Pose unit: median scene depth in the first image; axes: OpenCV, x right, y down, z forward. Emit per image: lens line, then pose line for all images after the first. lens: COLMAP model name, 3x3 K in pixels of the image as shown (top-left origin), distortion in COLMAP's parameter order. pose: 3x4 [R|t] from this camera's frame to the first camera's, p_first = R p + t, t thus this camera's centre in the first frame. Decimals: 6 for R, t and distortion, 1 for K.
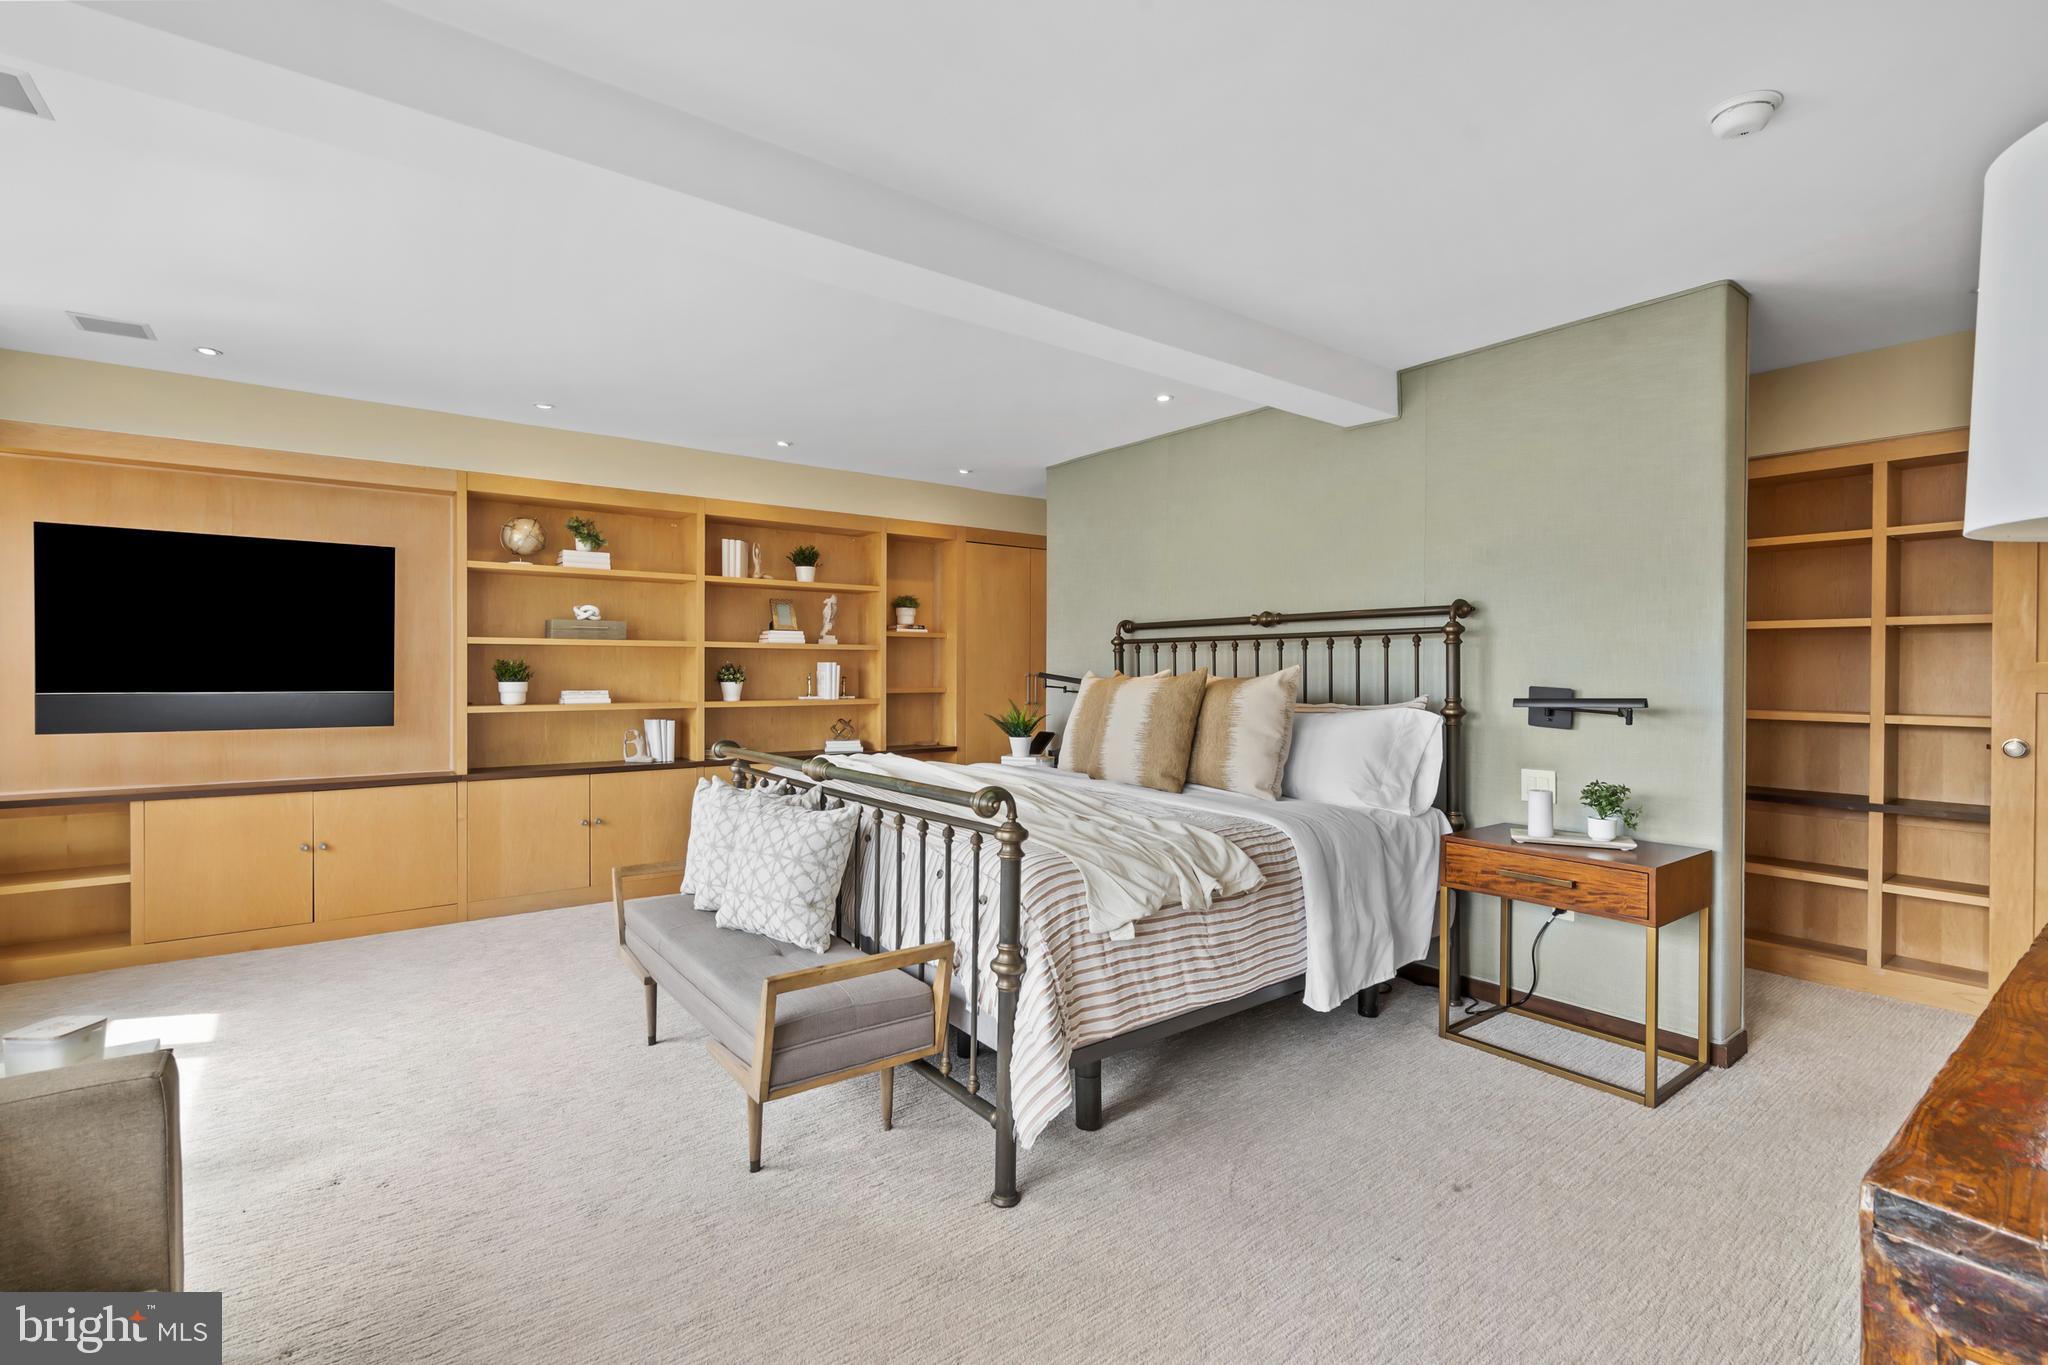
lens RADIAL K [[956.2, 0, 1024.0], [0, 956.2, 682.5], [0, 0, 1]] dist [-0.001052, 0.000101]
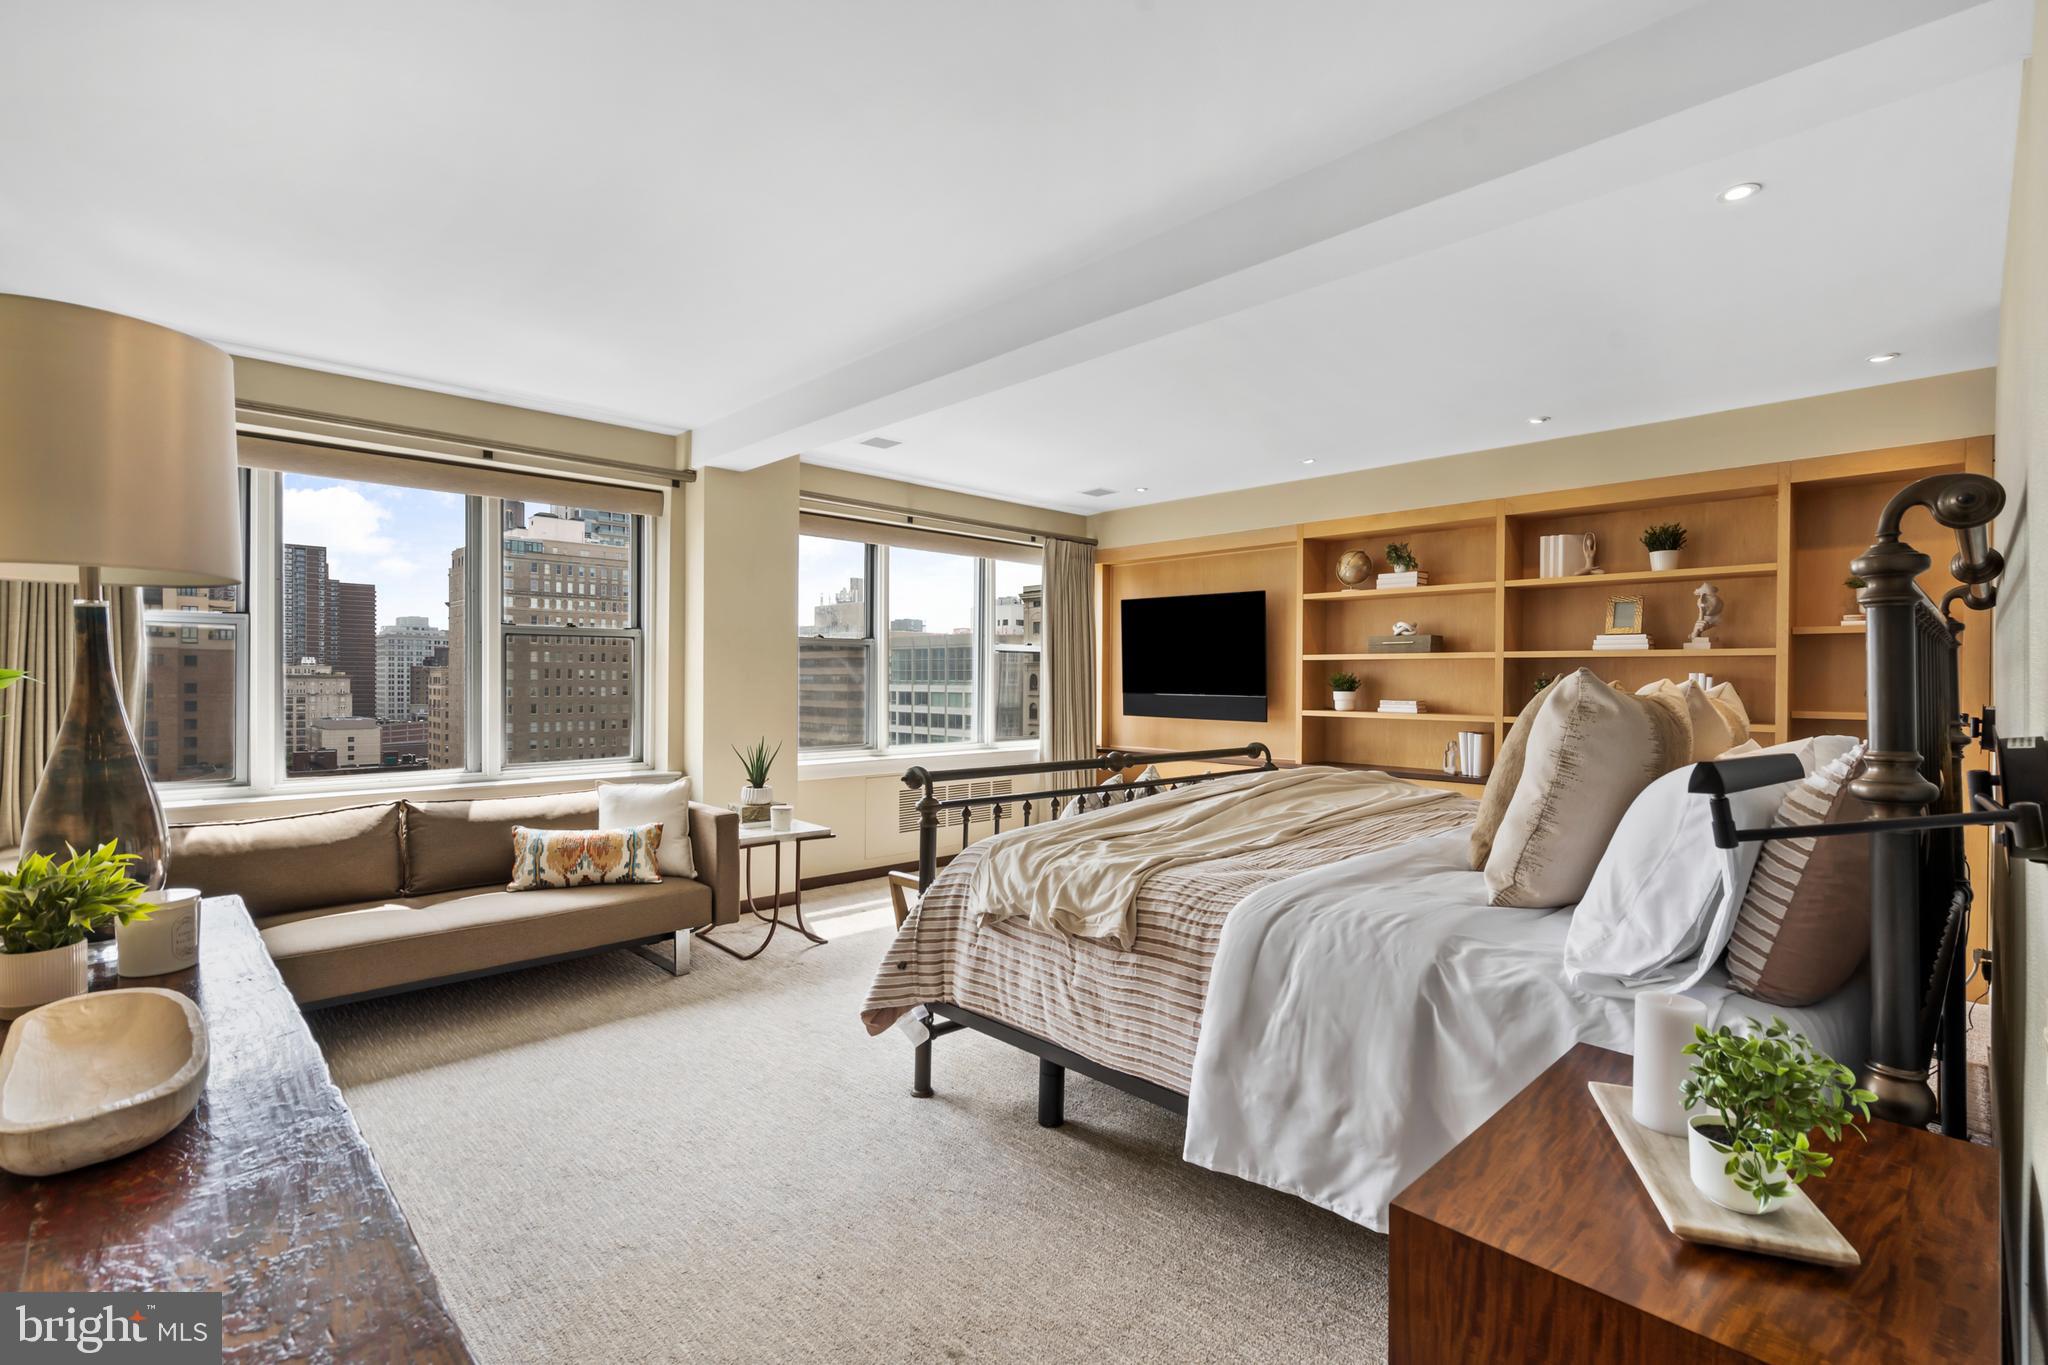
lens RADIAL K [[940.5, 0, 1000.6], [0, 940.5, 680.0], [0, 0, 1]] dist [-0.003486, 0.000638]
pose [[0.082522, -0.000692, -0.996589, 0.620703], [-0.019375, 0.999810, -0.002298, -0.004336], [0.996401, 0.019498, 0.082493, 0.496258]]
